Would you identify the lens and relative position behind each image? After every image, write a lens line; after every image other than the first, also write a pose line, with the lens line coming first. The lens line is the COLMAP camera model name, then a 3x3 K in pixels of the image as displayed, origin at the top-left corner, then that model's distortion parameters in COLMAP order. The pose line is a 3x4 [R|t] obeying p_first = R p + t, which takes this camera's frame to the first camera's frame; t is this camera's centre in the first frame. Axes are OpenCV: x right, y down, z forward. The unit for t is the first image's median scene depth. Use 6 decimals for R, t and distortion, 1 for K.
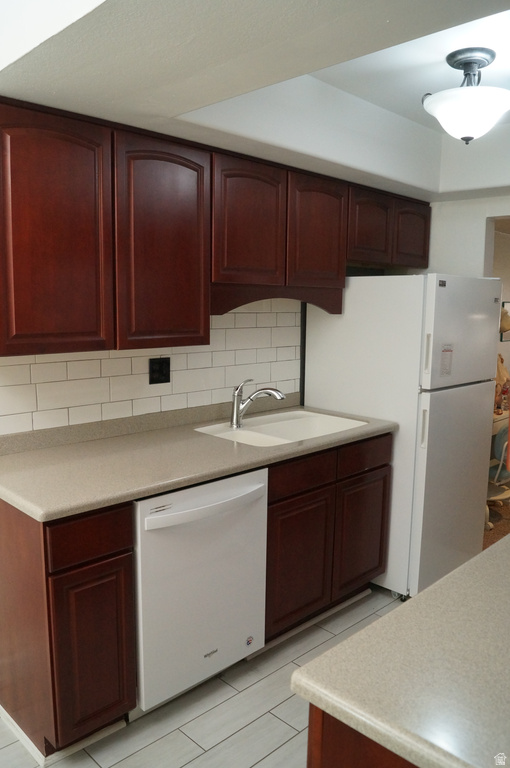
lens RADIAL K [[610.0, 0, 252.5], [0, 610.0, 383.3], [0, 0, 1]] dist [-0.047342, -0.010742]
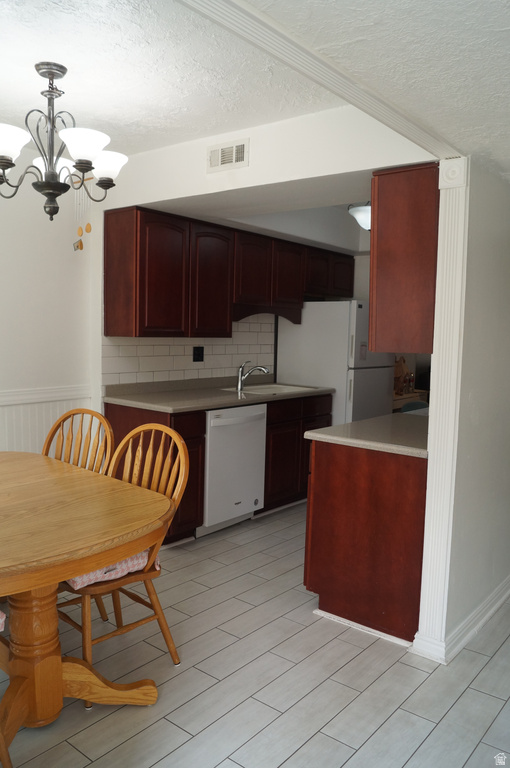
lens RADIAL K [[610.0, 0, 256.3], [0, 610.0, 384.7], [0, 0, 1]] dist [-0.047342, -0.010742]
pose [[0.993574, 0.001217, 0.113177, -0.171595], [0.003561, 0.999111, -0.042006, 0.127993], [-0.113128, 0.042139, 0.992686, -0.659948]]
